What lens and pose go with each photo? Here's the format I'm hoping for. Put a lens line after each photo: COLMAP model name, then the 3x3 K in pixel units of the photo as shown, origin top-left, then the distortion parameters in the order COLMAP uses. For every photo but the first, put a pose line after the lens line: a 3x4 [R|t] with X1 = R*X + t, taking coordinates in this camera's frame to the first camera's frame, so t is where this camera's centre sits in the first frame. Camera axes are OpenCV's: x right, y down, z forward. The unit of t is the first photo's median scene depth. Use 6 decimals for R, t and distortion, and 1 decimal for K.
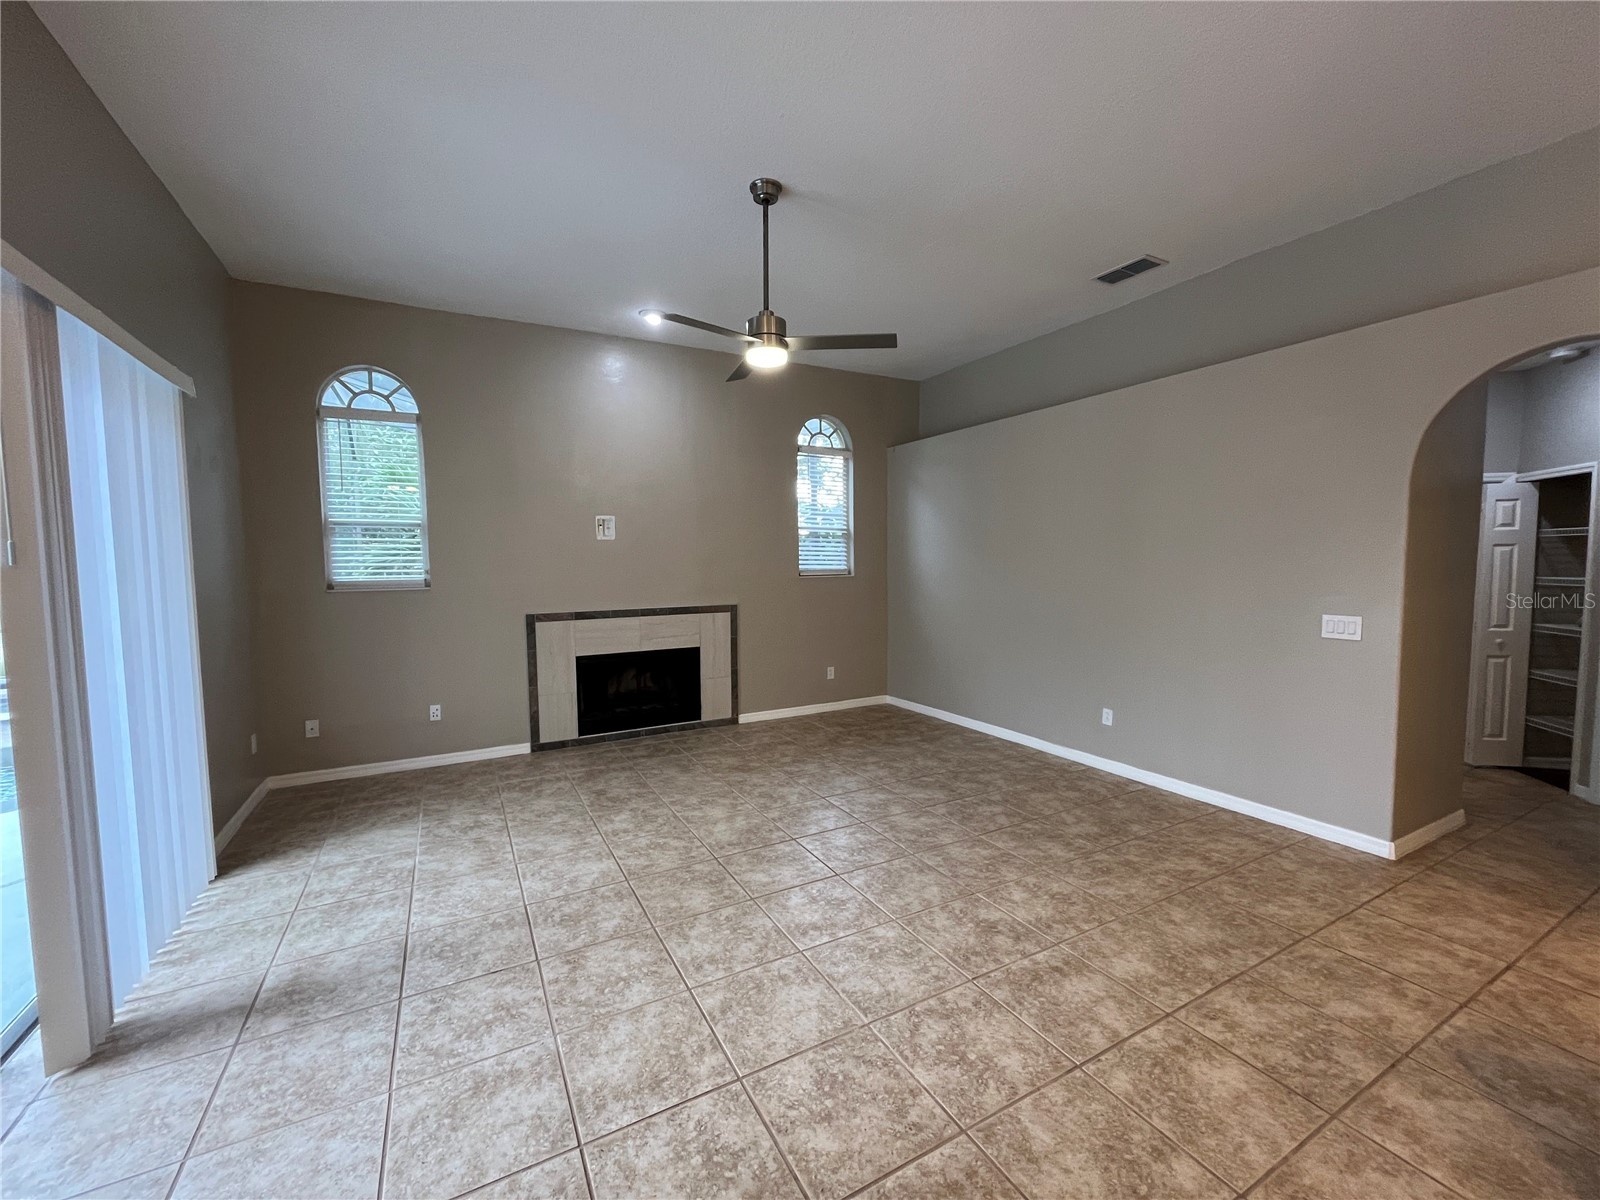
lens RADIAL K [[645.0, 0, 800.3], [0, 645.0, 599.3], [0, 0, 1]] dist [-0.001128, -0.000125]
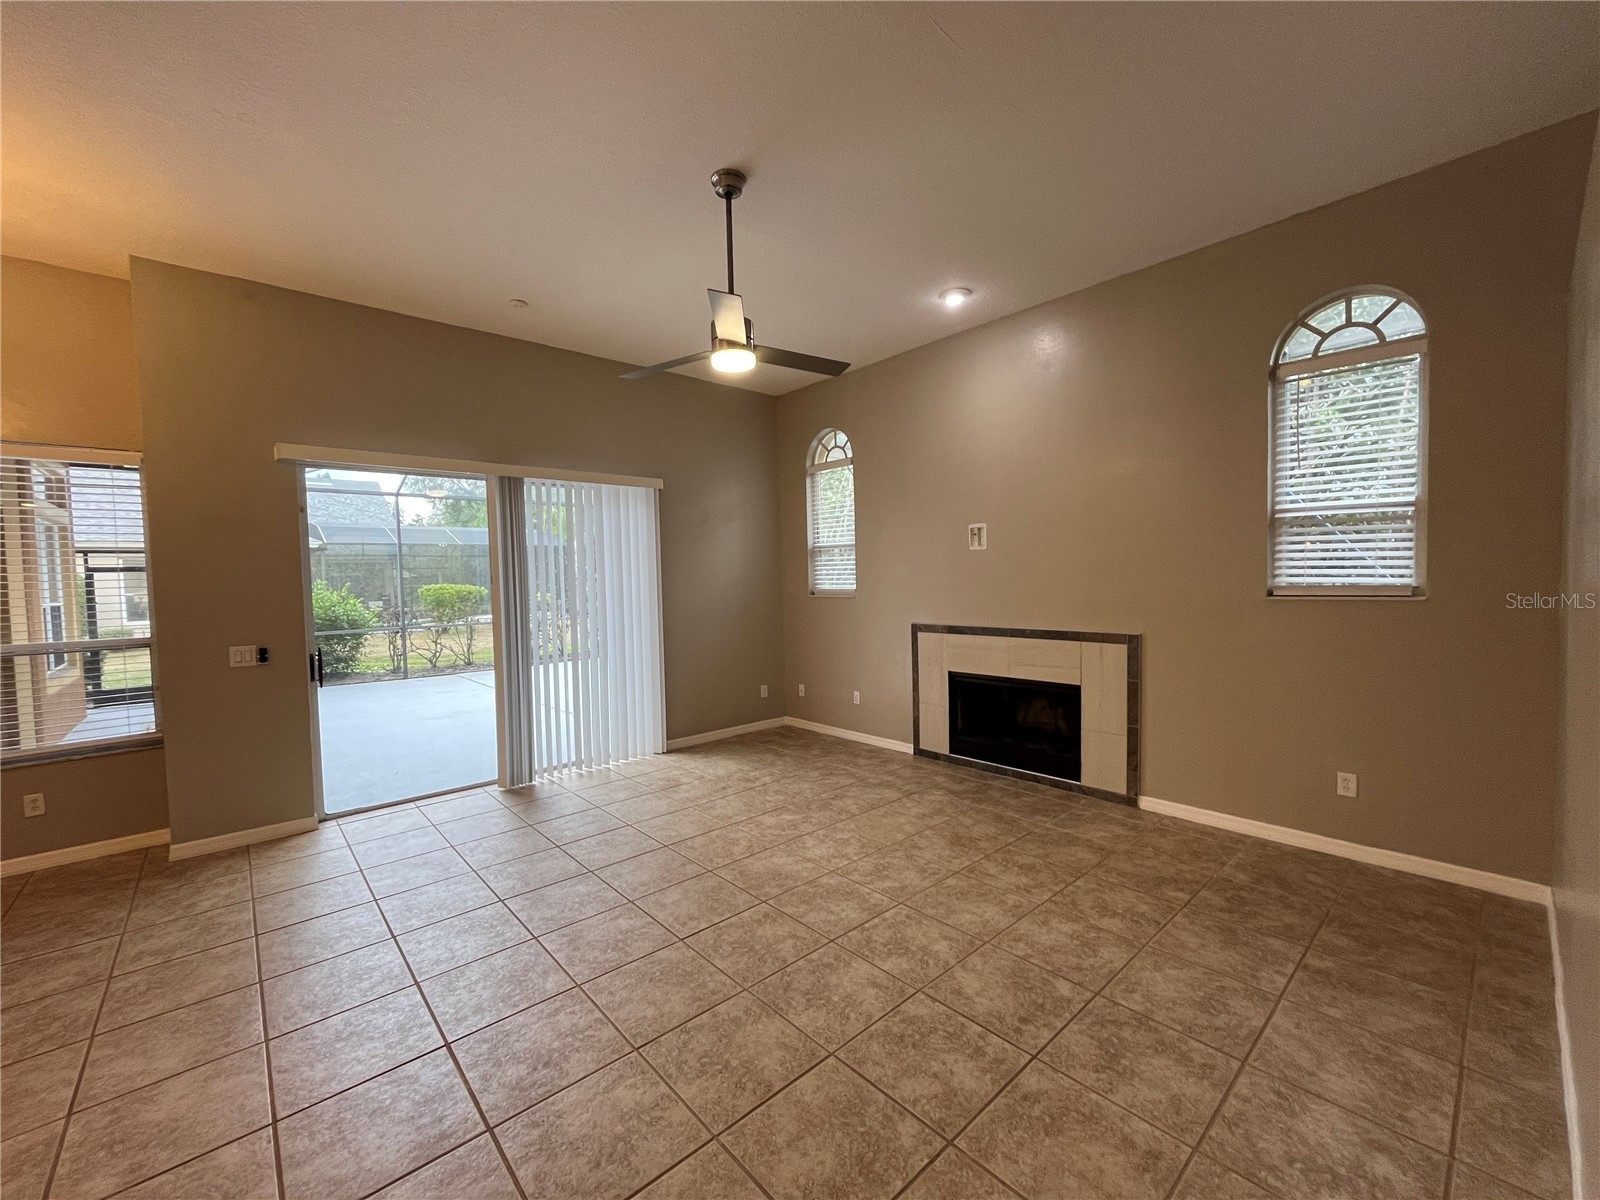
lens RADIAL K [[645.0, 0, 793.6], [0, 645.0, 604.0], [0, 0, 1]] dist [-0.001128, -0.000125]
pose [[0.226686, 0.045804, -0.972890, 0.585812], [-0.037780, 0.998555, 0.038209, -0.044223], [0.973235, 0.028094, 0.228089, 0.589024]]
